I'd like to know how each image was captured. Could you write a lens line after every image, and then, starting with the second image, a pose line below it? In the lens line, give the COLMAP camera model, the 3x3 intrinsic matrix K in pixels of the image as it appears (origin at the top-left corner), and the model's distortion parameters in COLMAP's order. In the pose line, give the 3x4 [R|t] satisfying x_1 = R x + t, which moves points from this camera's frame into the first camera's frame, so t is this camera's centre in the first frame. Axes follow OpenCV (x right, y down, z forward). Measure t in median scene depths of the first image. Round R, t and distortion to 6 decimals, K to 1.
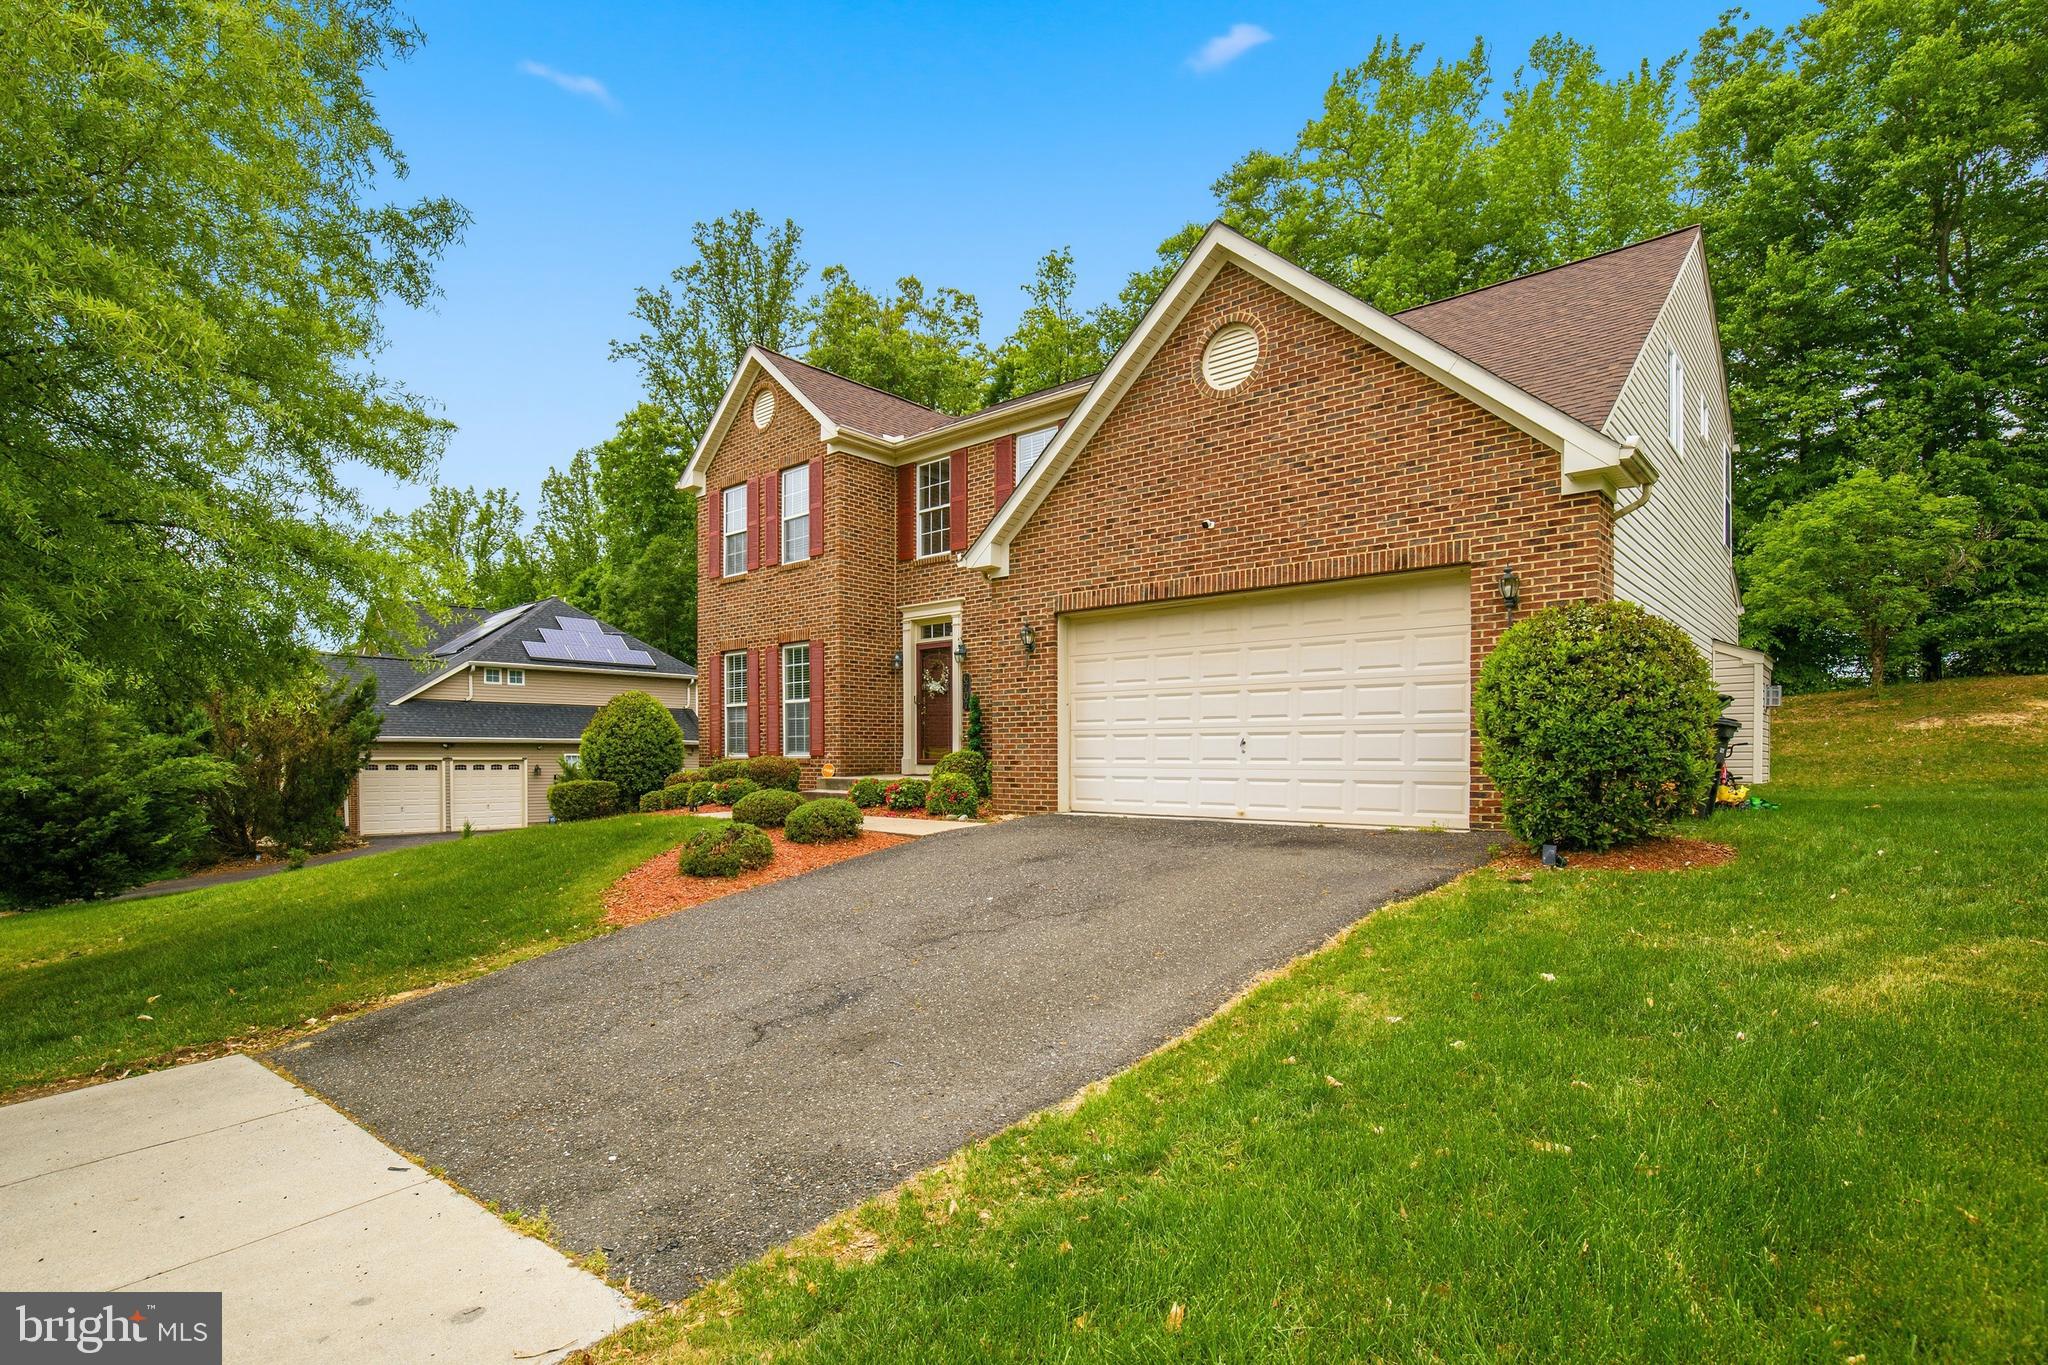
lens RADIAL K [[997.9, 0, 1028.6], [0, 997.9, 755.7], [0, 0, 1]] dist [-0.031607, -0.000339]
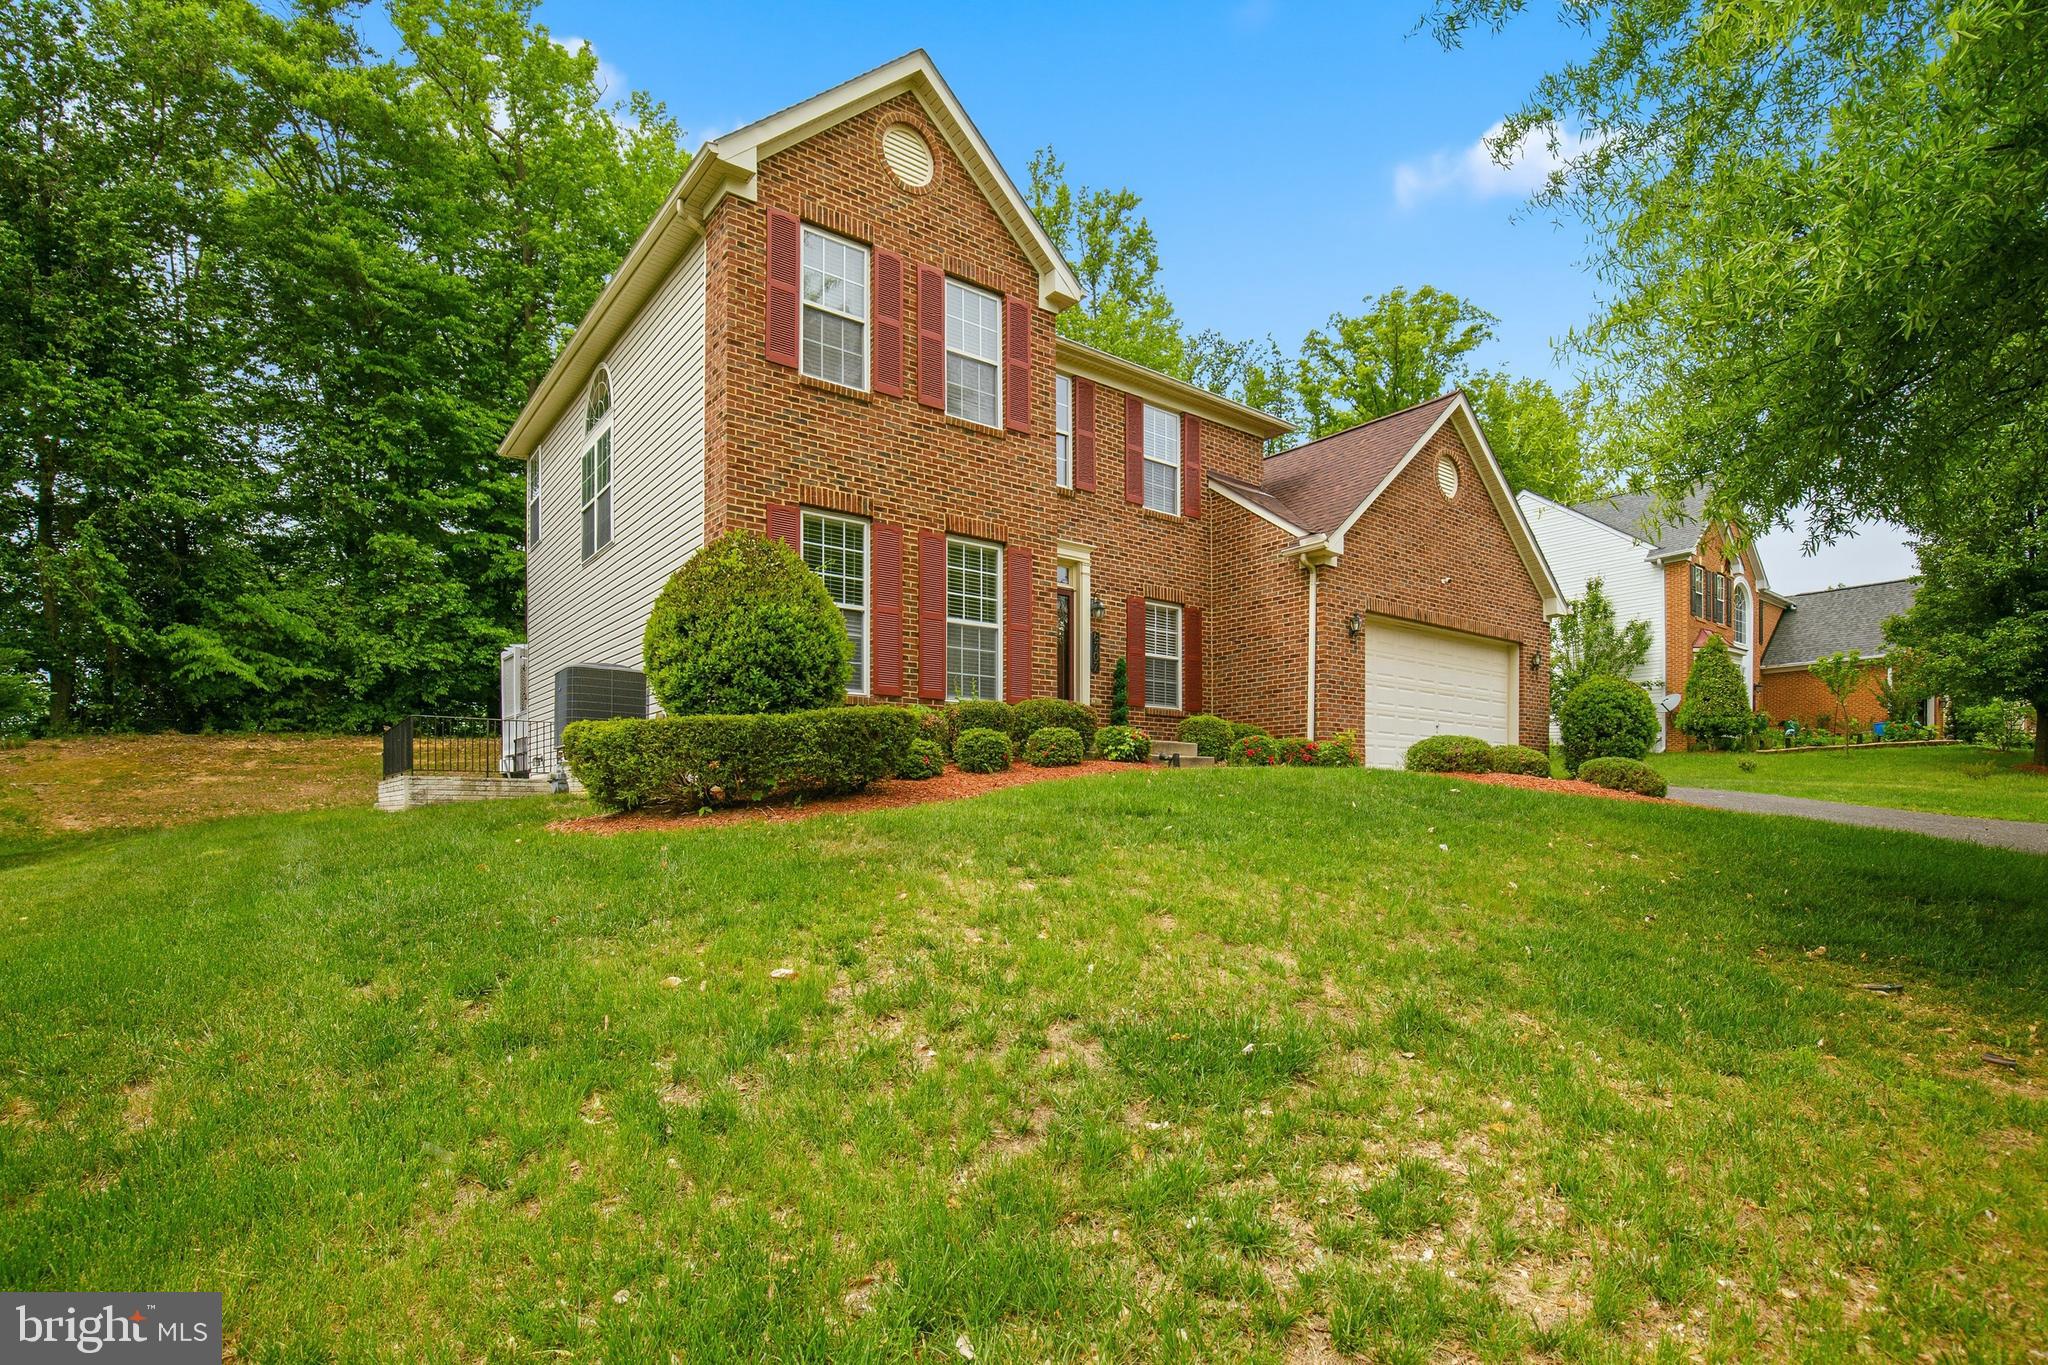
lens RADIAL K [[997.9, 0, 1028.6], [0, 997.9, 755.7], [0, 0, 1]] dist [-0.031607, -0.000339]
pose [[0.198802, 0.053323, 0.978588, -0.873884], [0.002640, 0.998486, -0.054944, 0.071888], [-0.980036, 0.013506, 0.198360, 0.819571]]
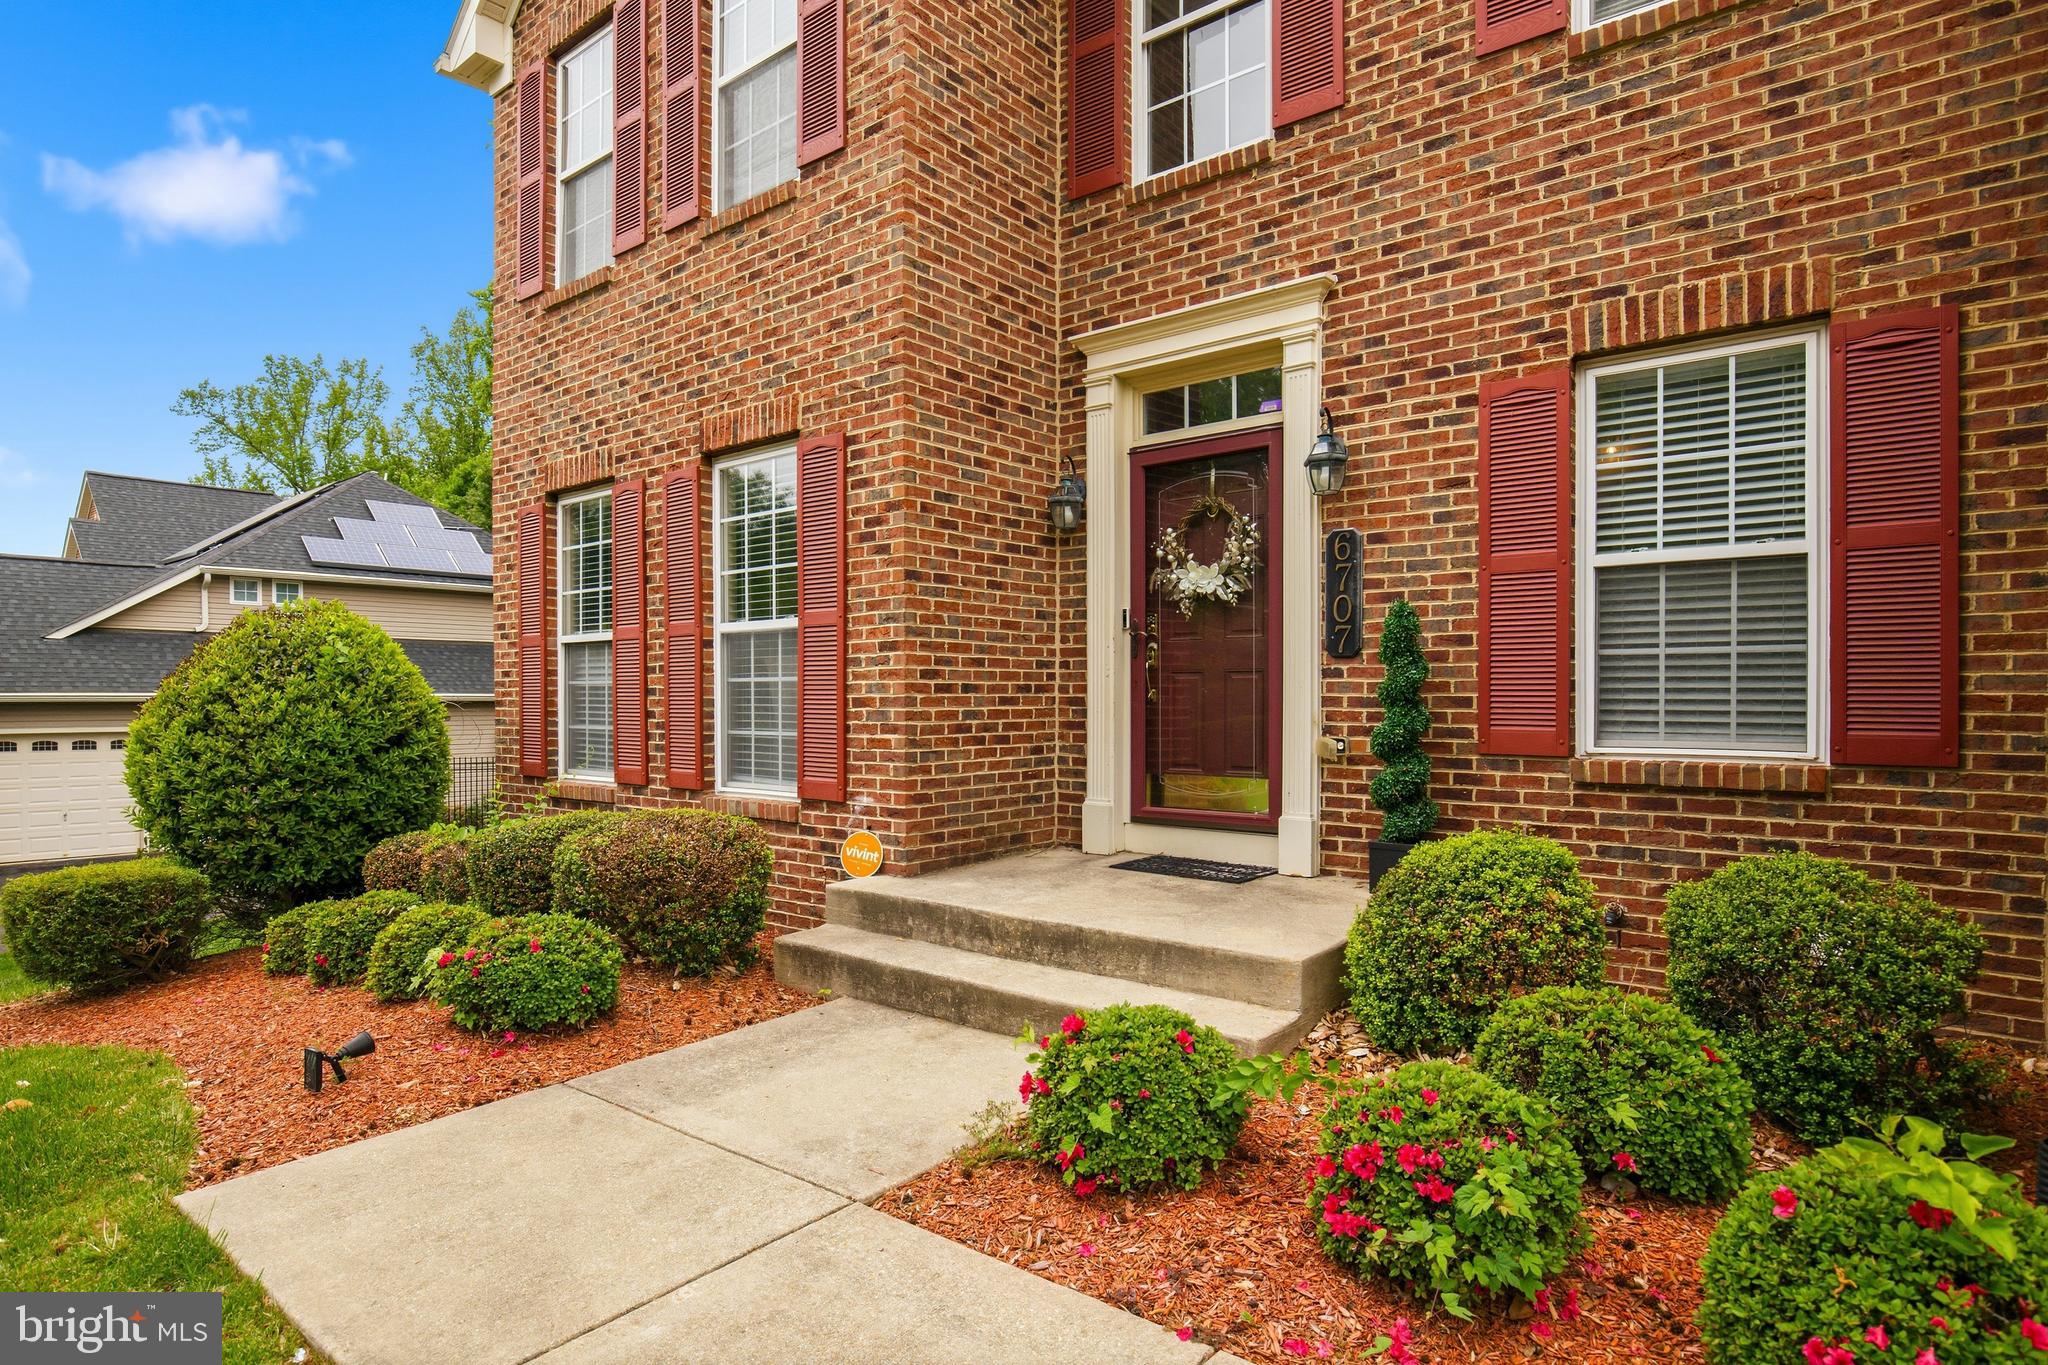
lens RADIAL K [[1083.6, 0, 1024.0], [0, 1083.6, 682.5], [0, 0, 1]] dist [-0.018010, -0.000398]
pose [[0.999690, -0.000353, 0.024894, -0.152151], [0.000638, 0.999934, -0.011448, -0.031795], [-0.024888, 0.011461, 0.999625, 0.636288]]
